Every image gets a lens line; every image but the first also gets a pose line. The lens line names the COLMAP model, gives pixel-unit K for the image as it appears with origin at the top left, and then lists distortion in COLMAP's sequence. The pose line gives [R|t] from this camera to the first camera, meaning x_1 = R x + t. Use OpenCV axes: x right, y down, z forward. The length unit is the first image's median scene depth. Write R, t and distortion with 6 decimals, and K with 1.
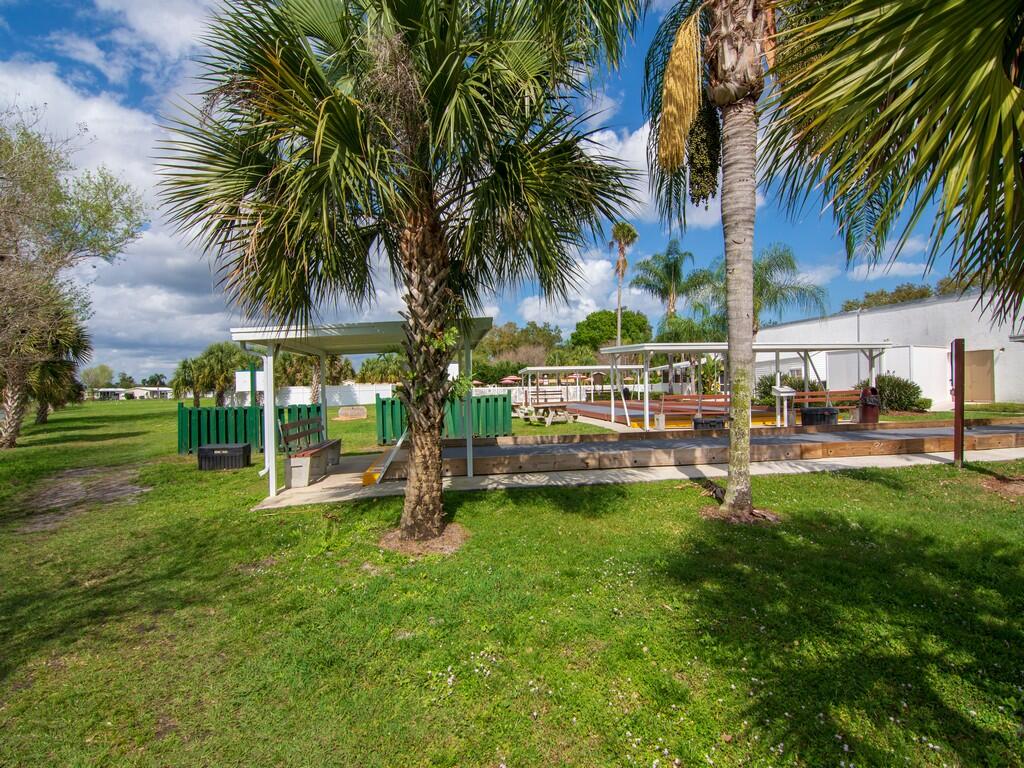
lens RADIAL K [[488.9, 0, 511.1], [0, 488.9, 385.7], [0, 0, 1]] dist [0.000606, -0.013644]
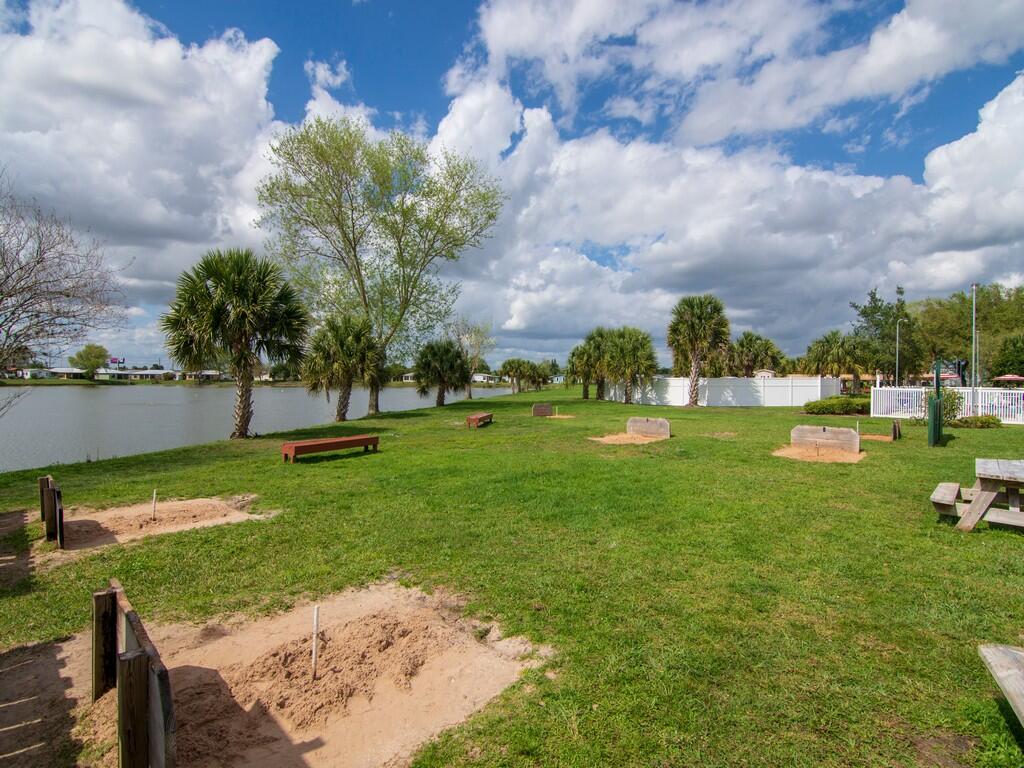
lens RADIAL K [[488.9, 0, 511.1], [0, 488.9, 385.7], [0, 0, 1]] dist [0.000606, -0.013644]
pose [[0.611177, 0.035340, -0.790705, 0.014628], [-0.017141, 0.999359, 0.031416, -0.004921], [0.791308, -0.005647, 0.611391, 0.243355]]
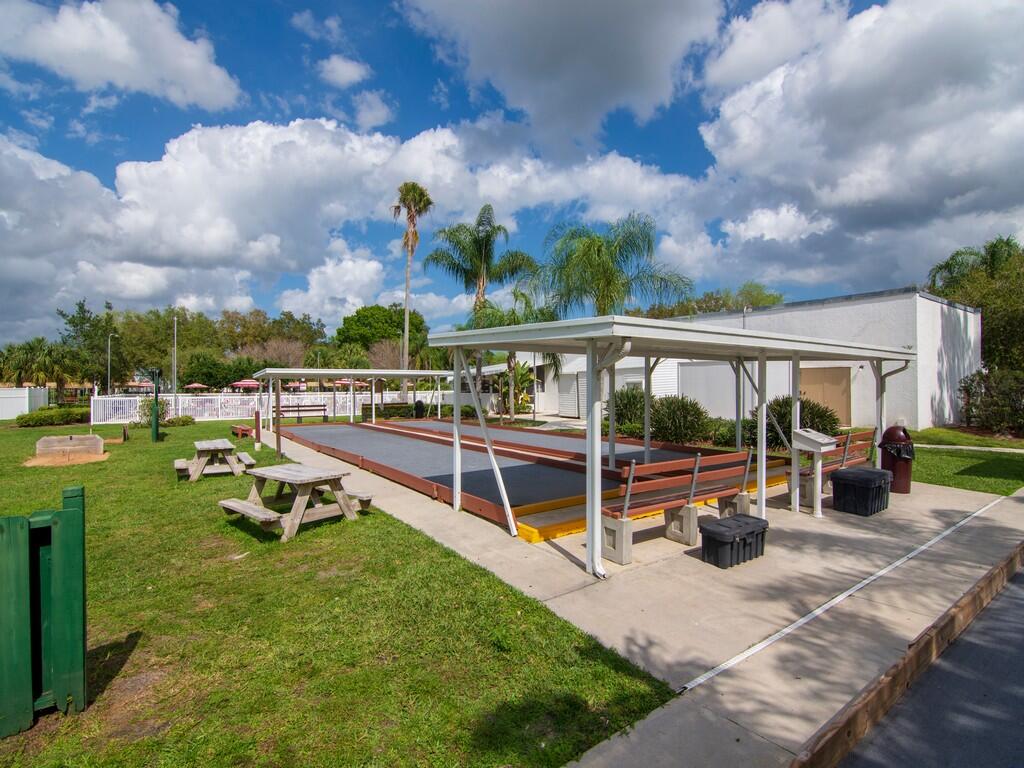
lens RADIAL K [[488.9, 0, 511.1], [0, 488.9, 385.7], [0, 0, 1]] dist [0.000606, -0.013644]
pose [[0.892048, 0.016115, 0.451653, 0.016335], [-0.014055, 0.999870, -0.007917, -0.008259], [-0.451722, 0.000714, 0.892158, 0.172712]]
